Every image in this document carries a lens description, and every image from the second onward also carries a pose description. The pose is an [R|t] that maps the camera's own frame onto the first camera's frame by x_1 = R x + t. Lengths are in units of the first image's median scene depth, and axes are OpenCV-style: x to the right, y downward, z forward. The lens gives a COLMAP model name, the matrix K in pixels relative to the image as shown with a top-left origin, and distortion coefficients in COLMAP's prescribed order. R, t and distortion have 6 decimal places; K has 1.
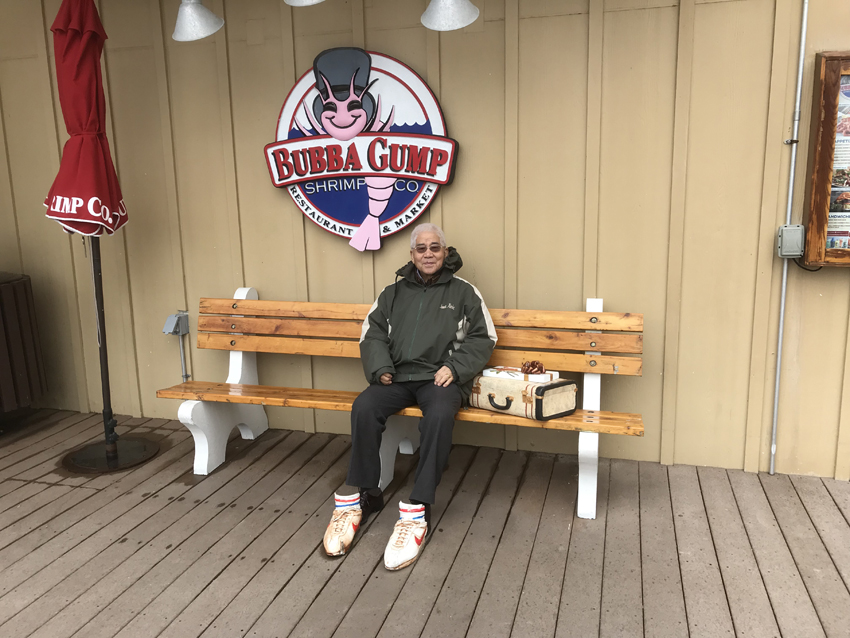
lens RADIAL K [[700.1, 0, 428.3], [0, 700.1, 316.9], [0, 0, 1]] dist [-0.015424, 0.000624]
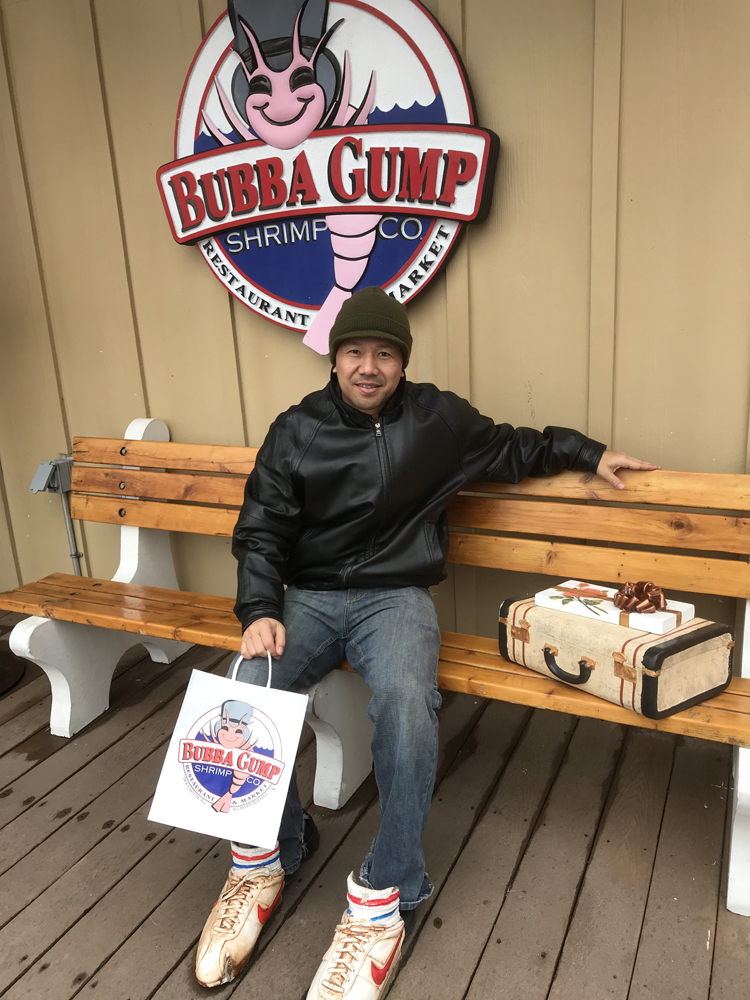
lens RADIAL K [[823.7, 0, 369.8], [0, 823.7, 503.9], [0, 0, 1]] dist [-0.015424, 0.000624]
pose [[0.985511, 0.011351, -0.169231, 0.054963], [0.005613, 0.995029, 0.099426, -0.042887], [0.169518, -0.098935, 0.980549, 0.372590]]
